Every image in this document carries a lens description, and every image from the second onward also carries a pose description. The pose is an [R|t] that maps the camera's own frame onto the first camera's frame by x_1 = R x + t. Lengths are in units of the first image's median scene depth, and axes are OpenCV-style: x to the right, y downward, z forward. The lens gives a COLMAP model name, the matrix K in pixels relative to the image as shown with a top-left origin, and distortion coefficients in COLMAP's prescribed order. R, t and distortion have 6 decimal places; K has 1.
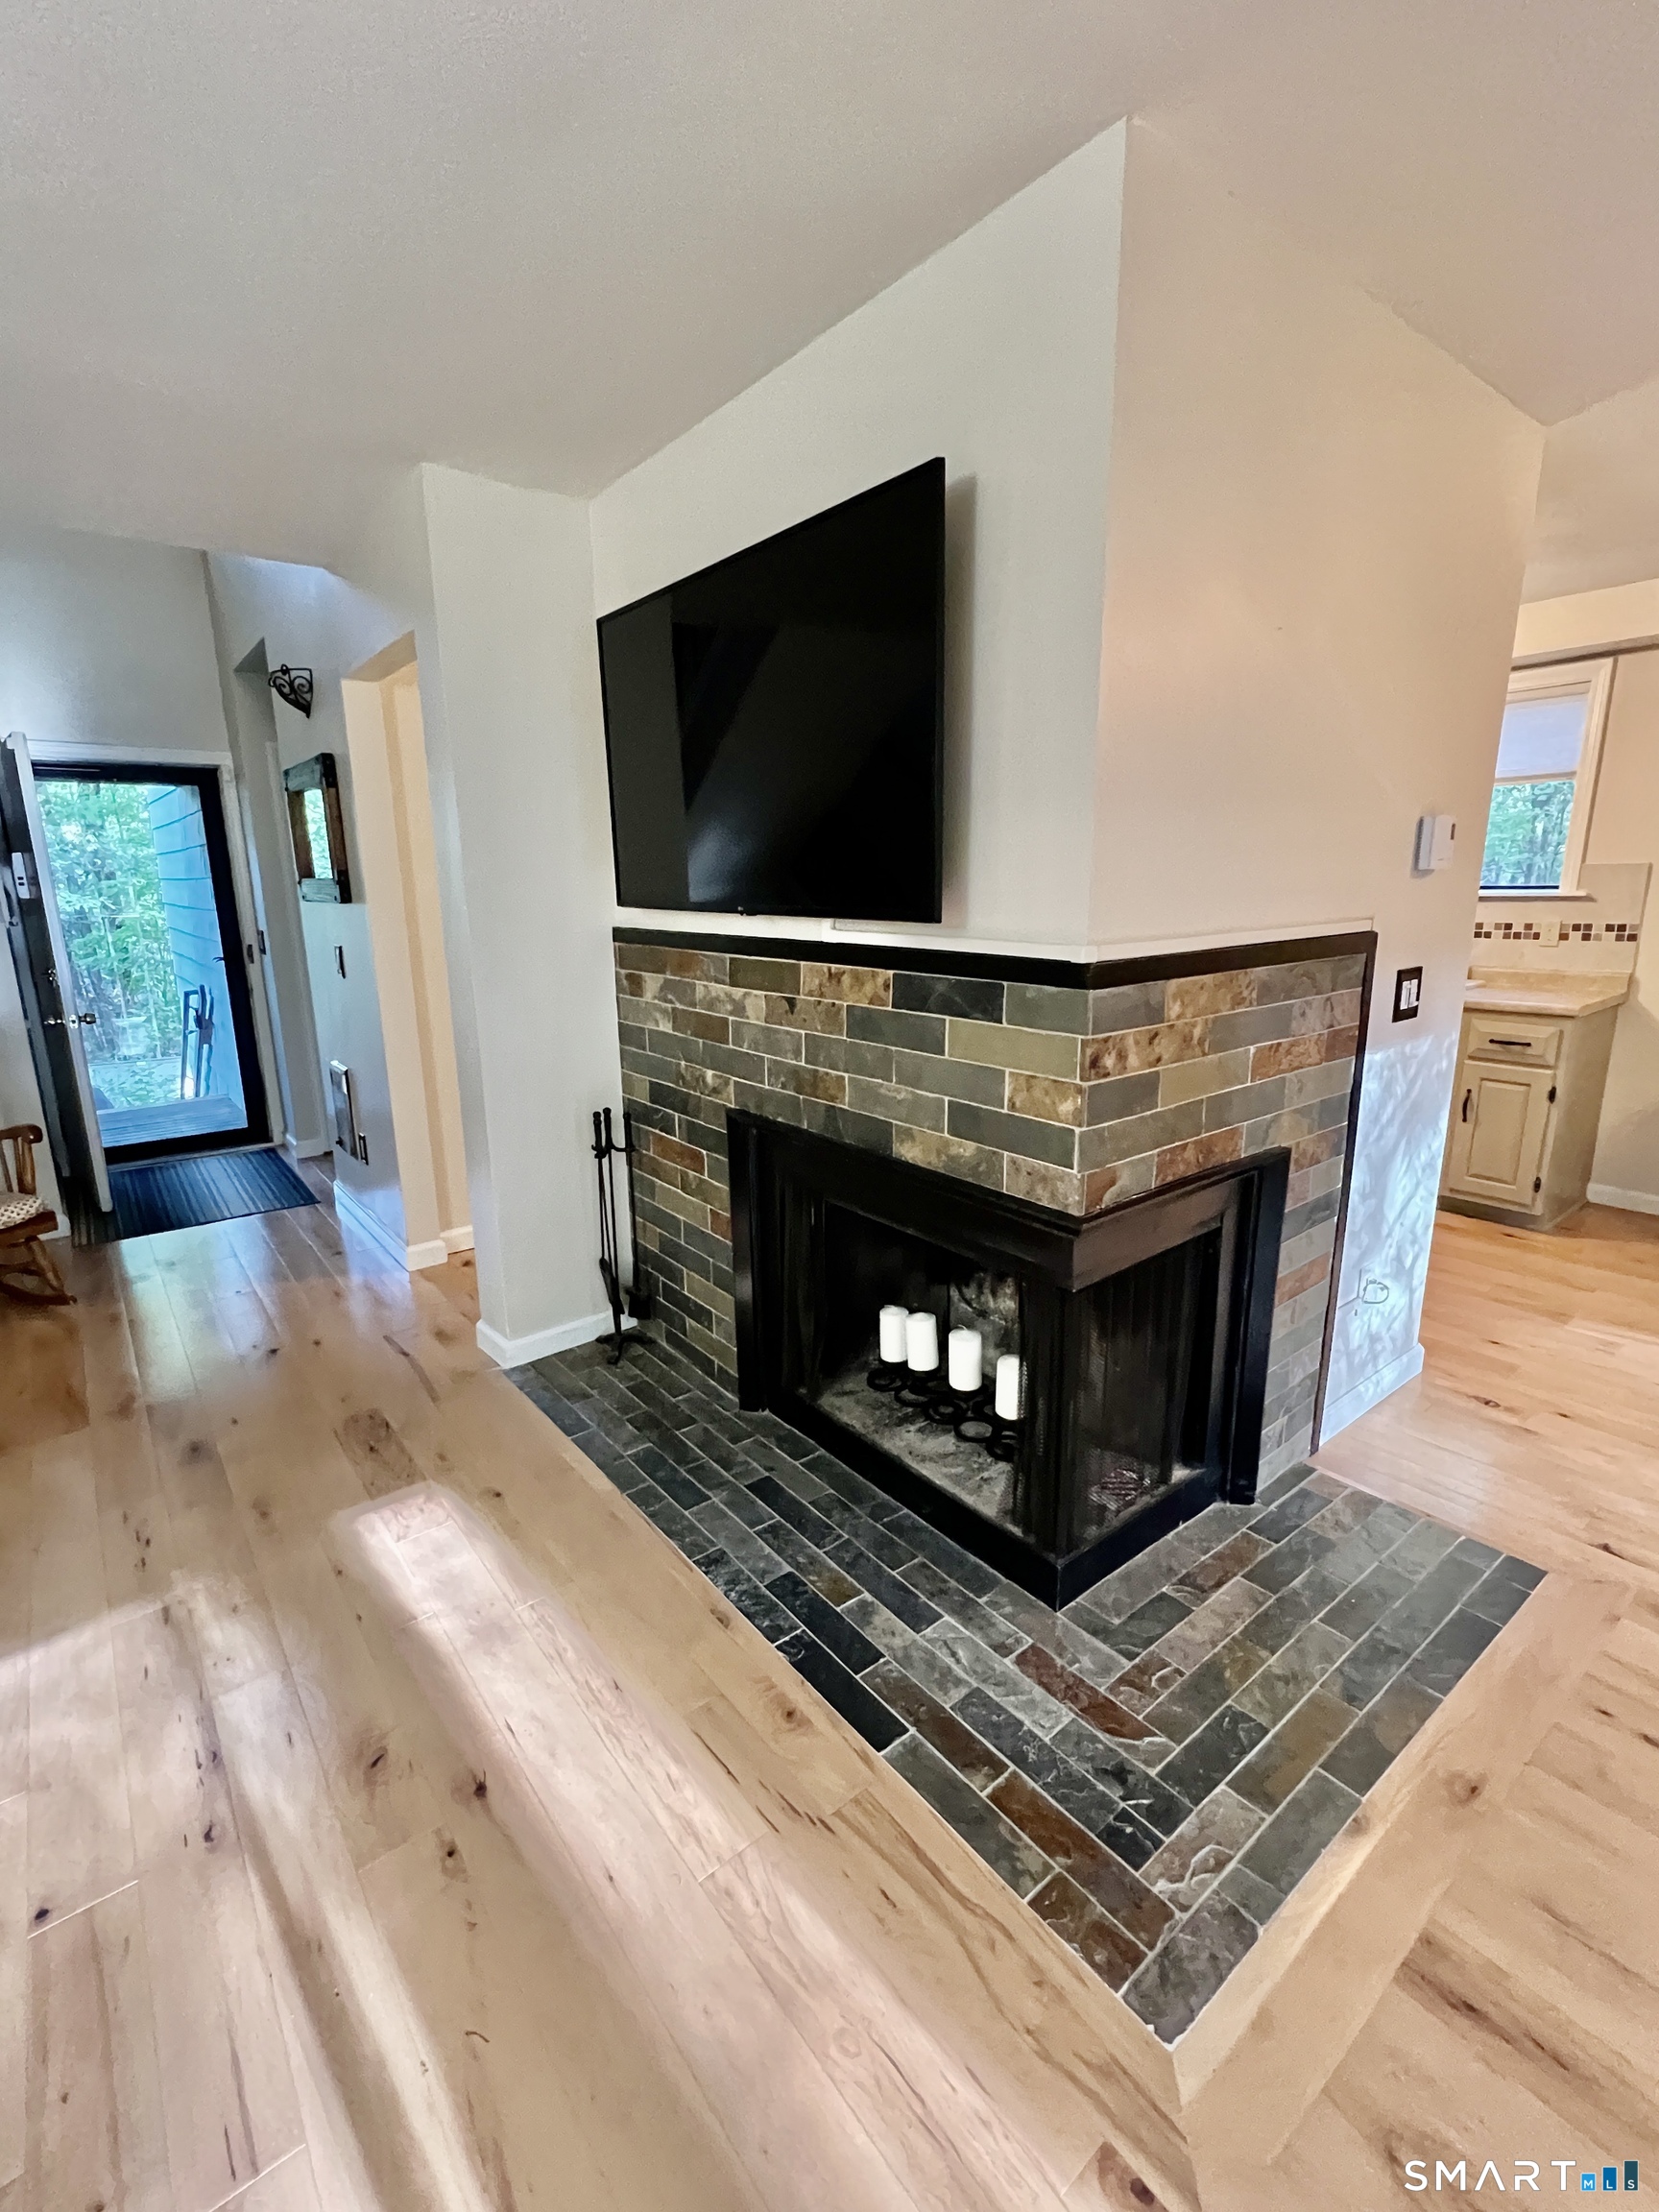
lens RADIAL K [[979.0, 0, 824.9], [0, 979.0, 1097.5], [0, 0, 1]] dist [-0.002061, 0.002401]
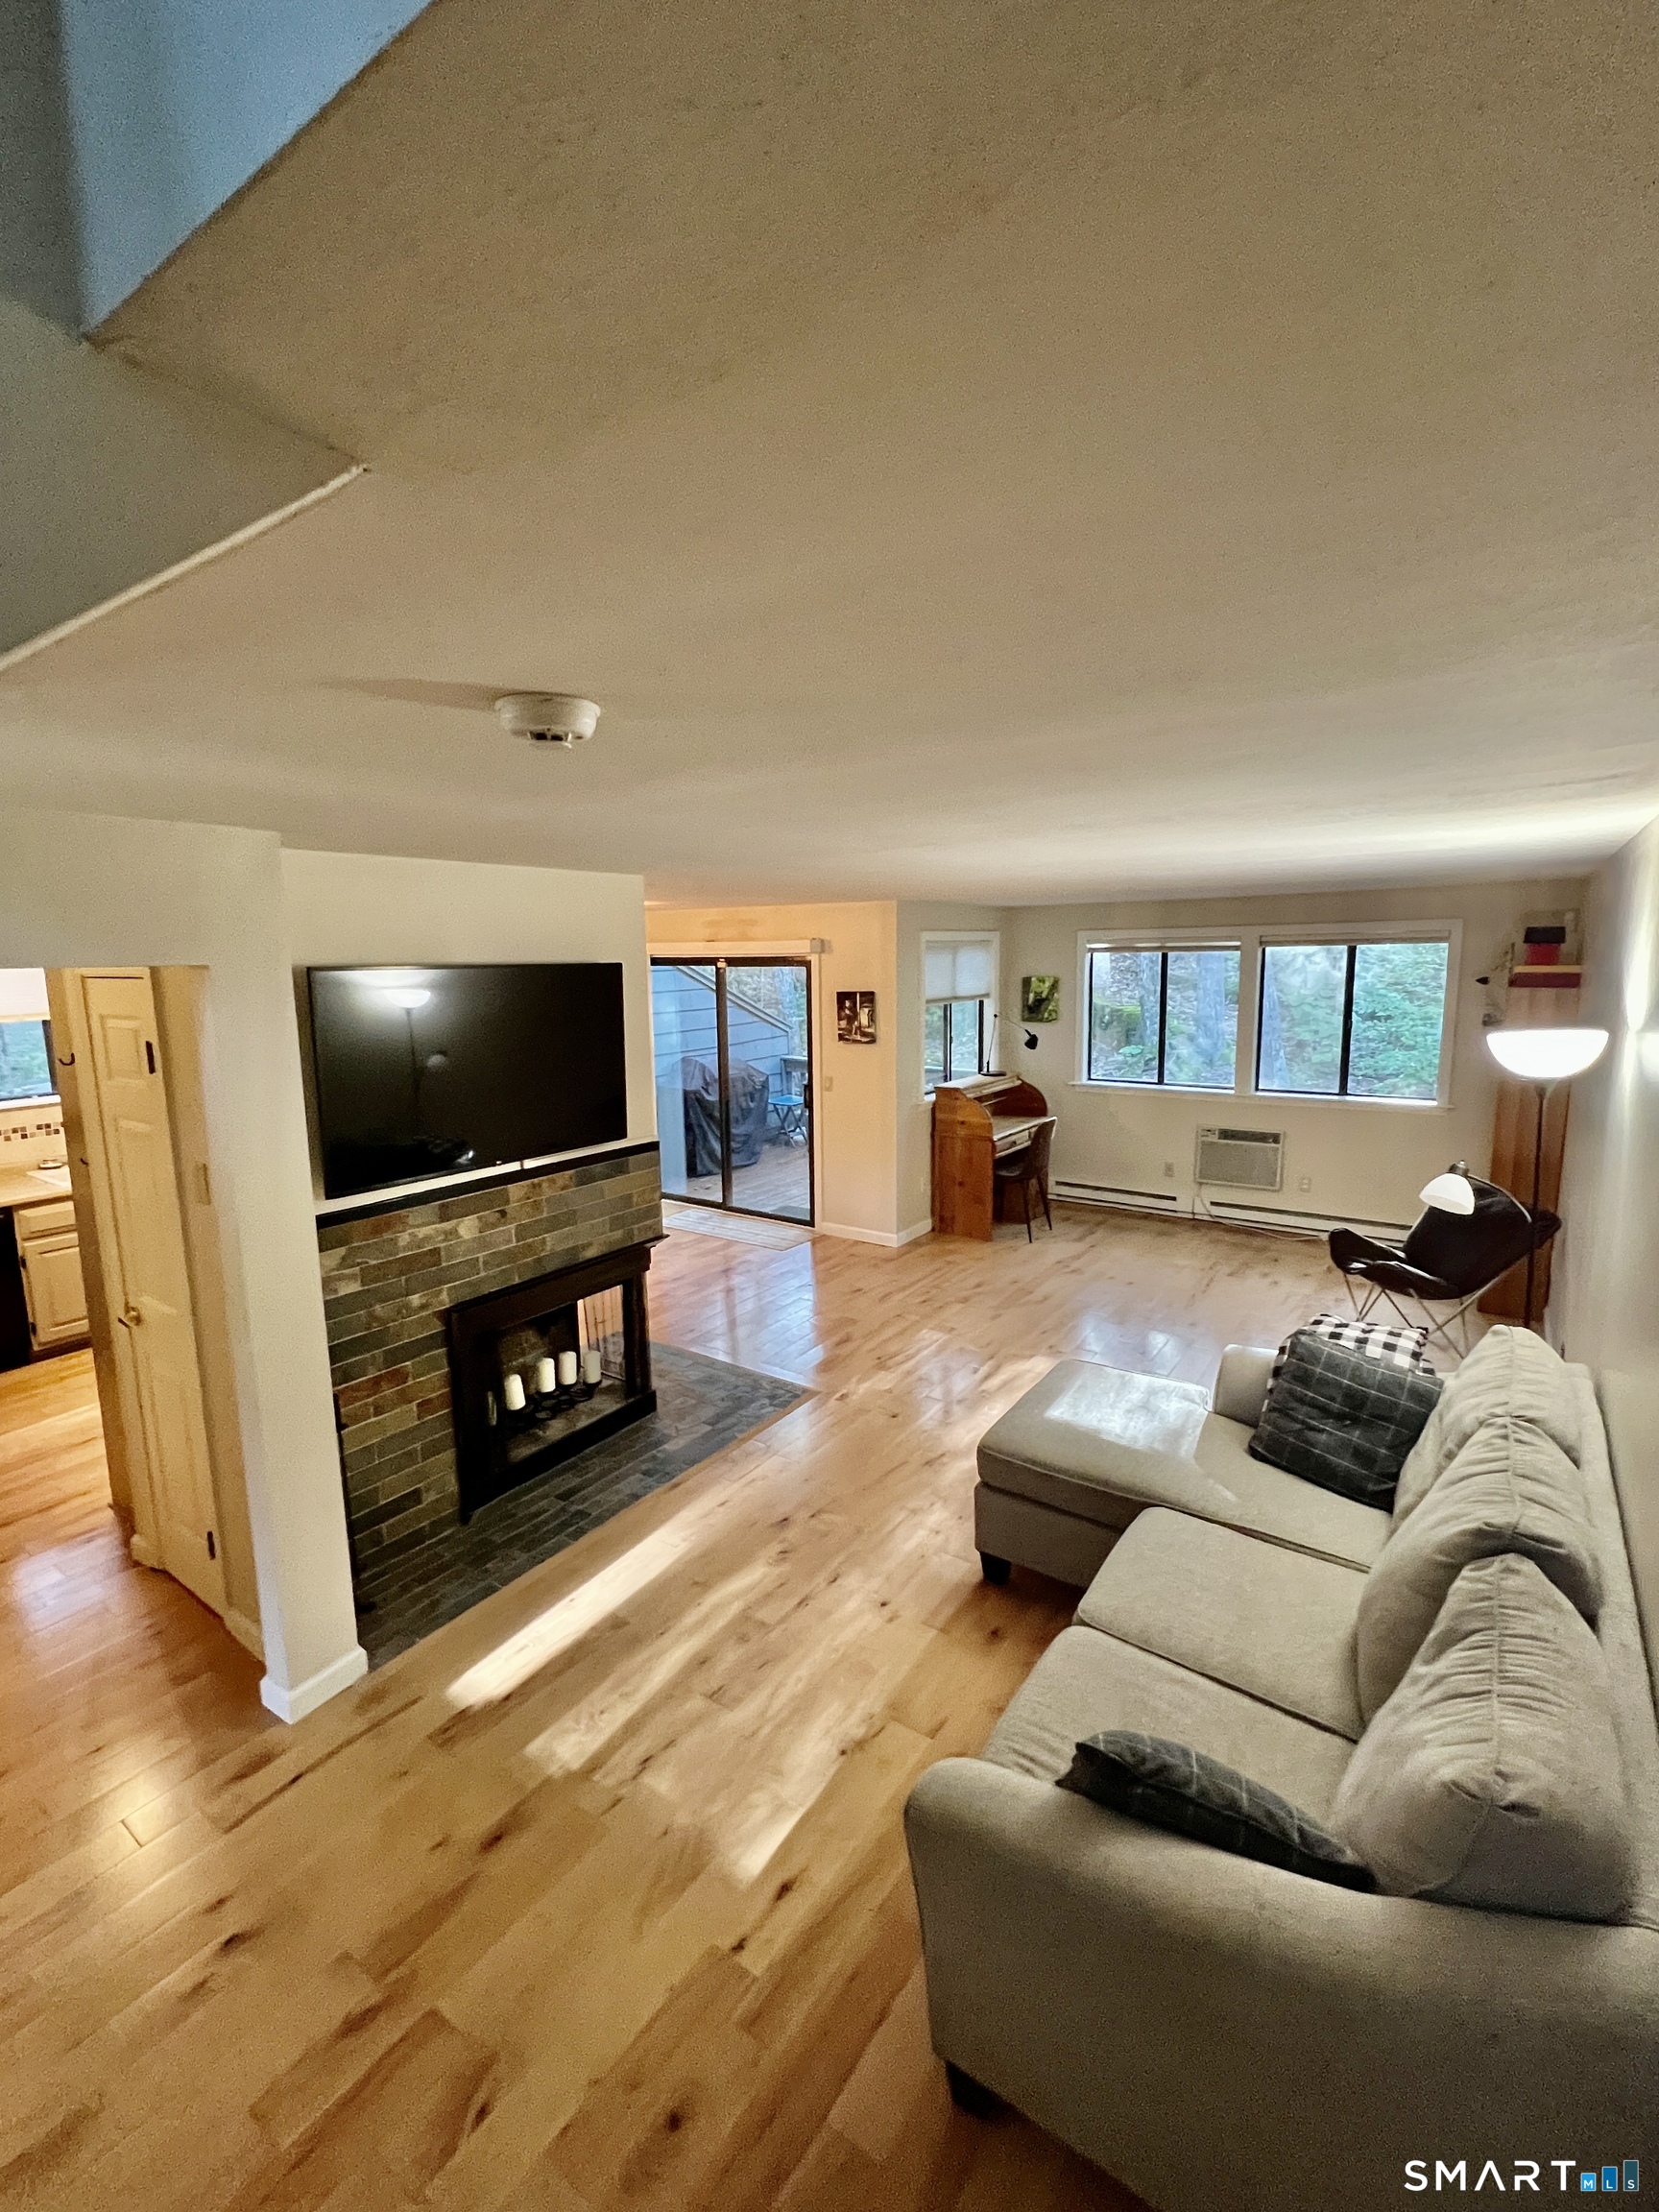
lens RADIAL K [[979.0, 0, 828.5], [0, 979.0, 1101.3], [0, 0, 1]] dist [-0.002061, 0.002401]
pose [[-0.283768, -0.130351, 0.949992, -1.628654], [0.225875, 0.953752, 0.198337, -0.449523], [-0.931910, 0.270861, -0.241201, 0.788238]]
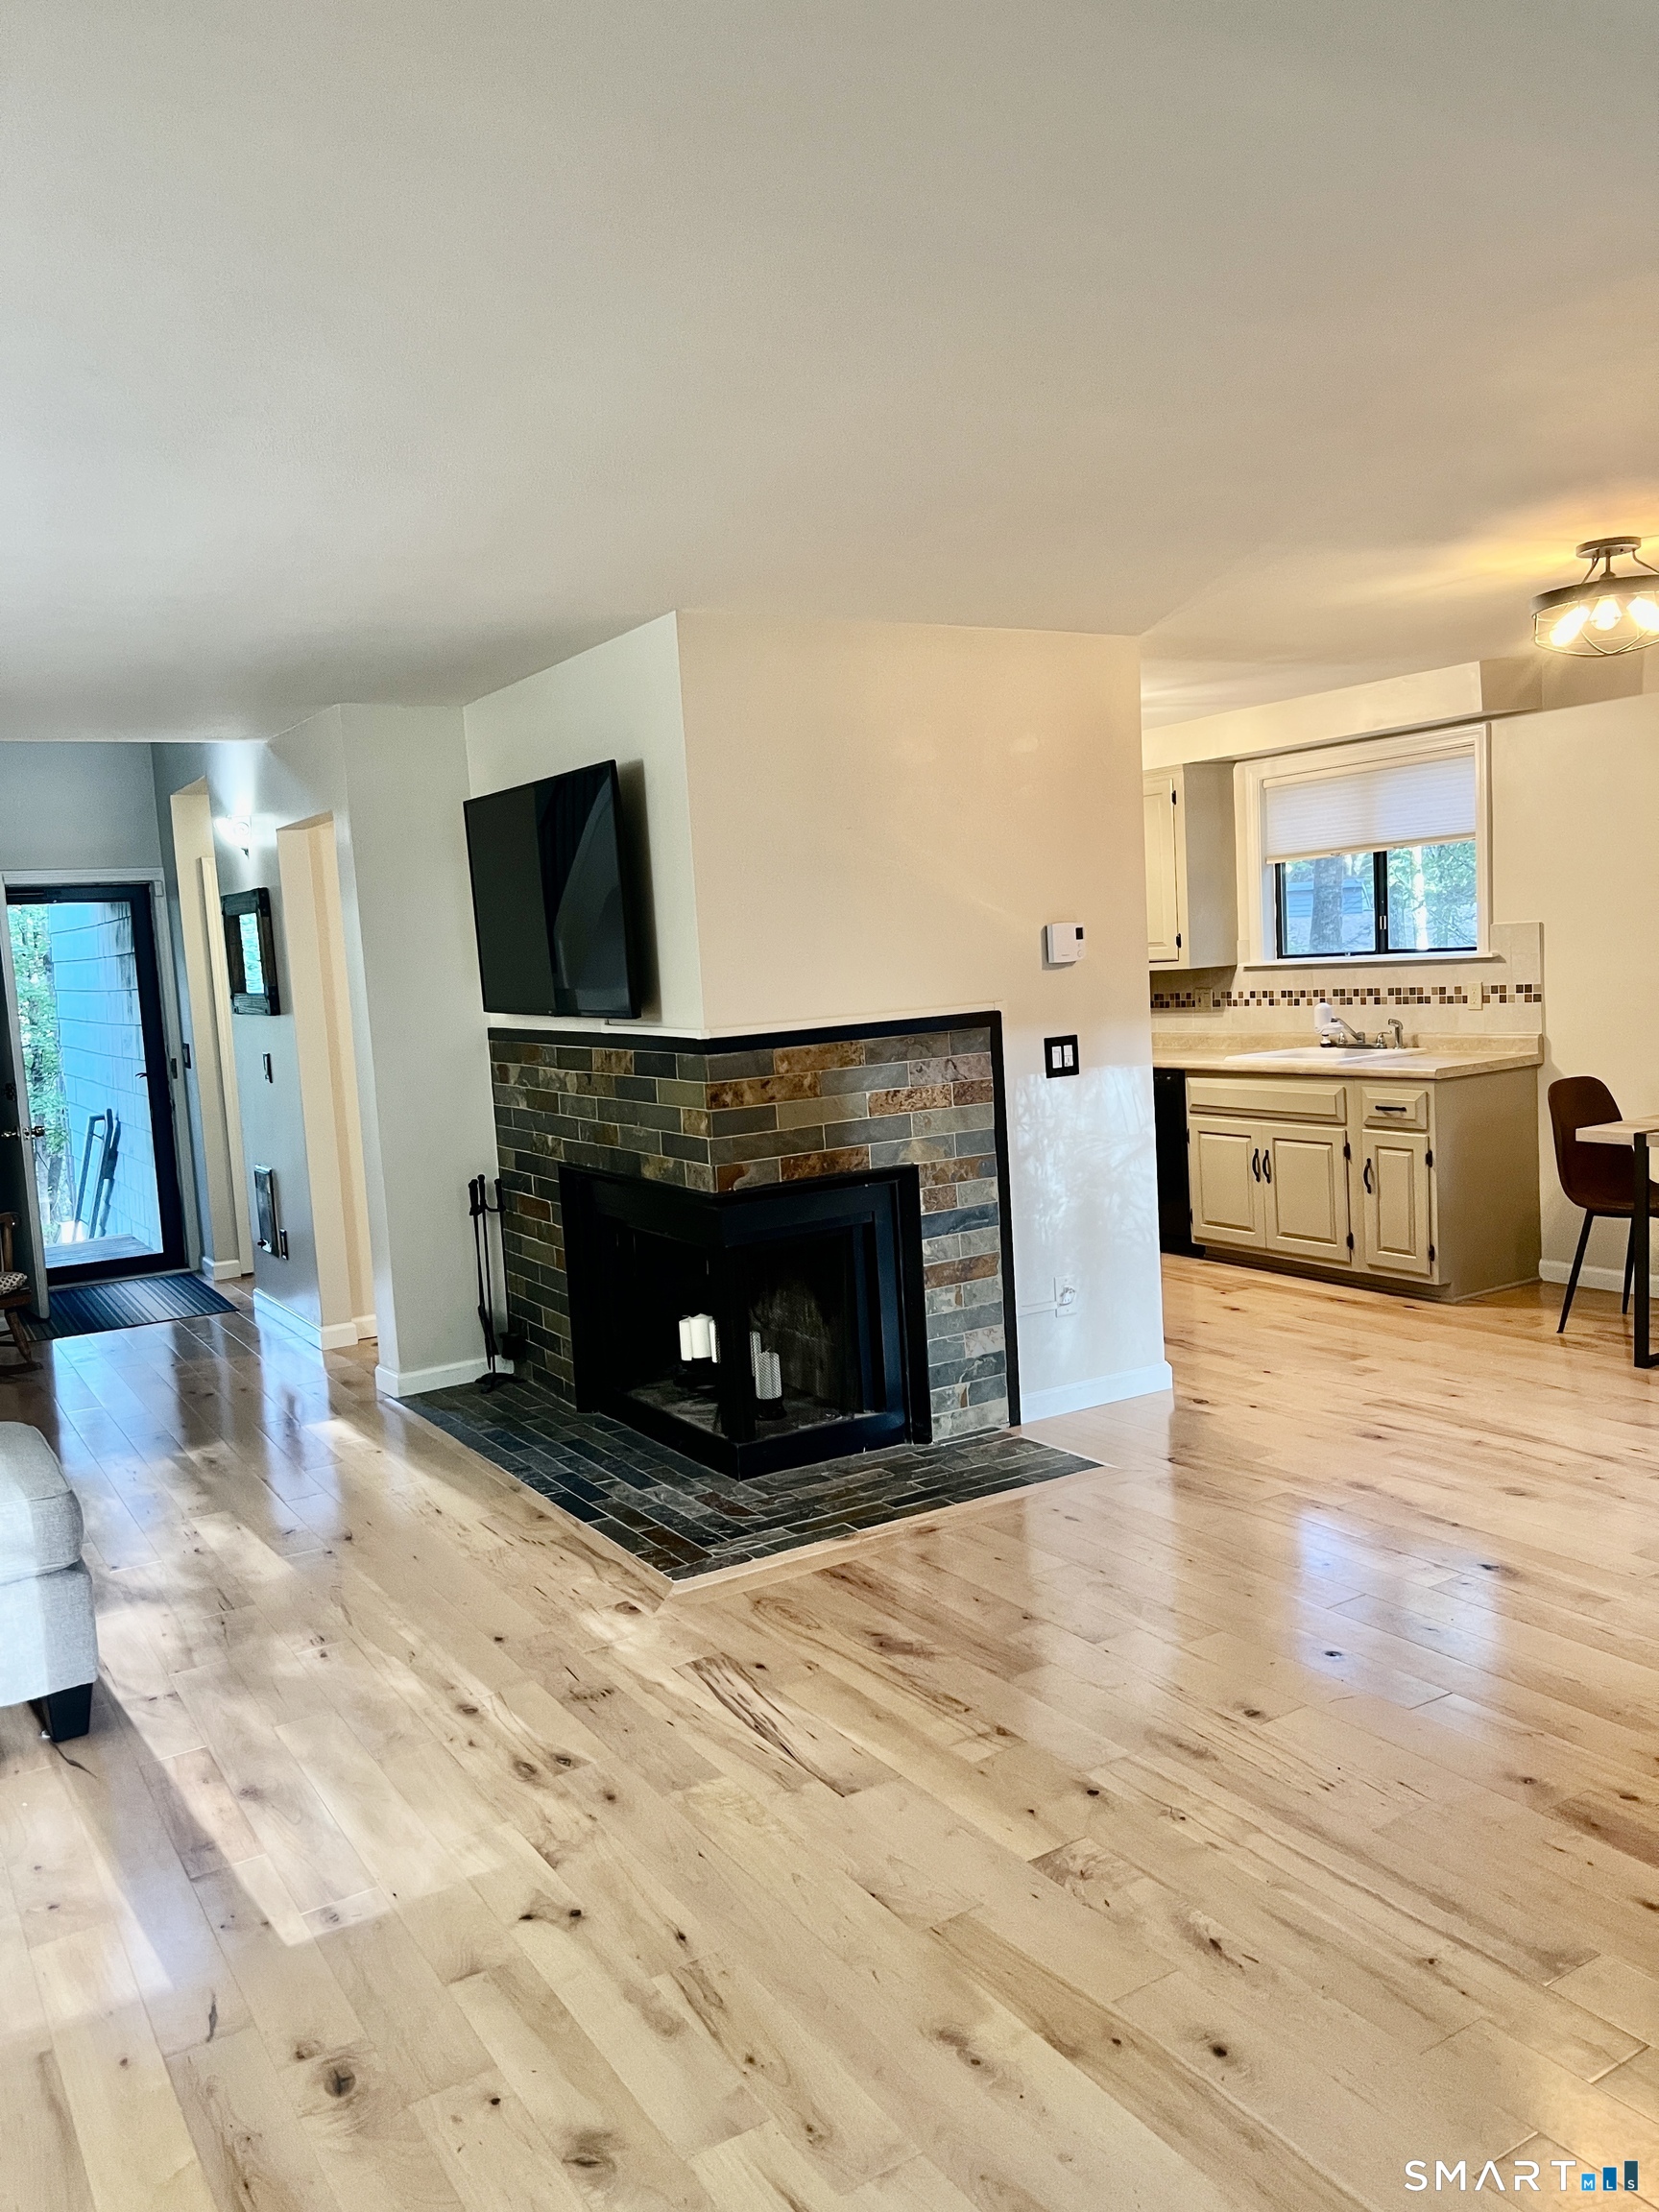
lens RADIAL K [[1661.9, 0, 817.9], [0, 1661.9, 1097.0], [0, 0, 1]] dist [0.060046, -0.022242]
pose [[0.991621, -0.032435, -0.125041, 0.547525], [0.016763, 0.992089, -0.124409, 0.216109], [0.128087, 0.121271, 0.984321, -1.200405]]
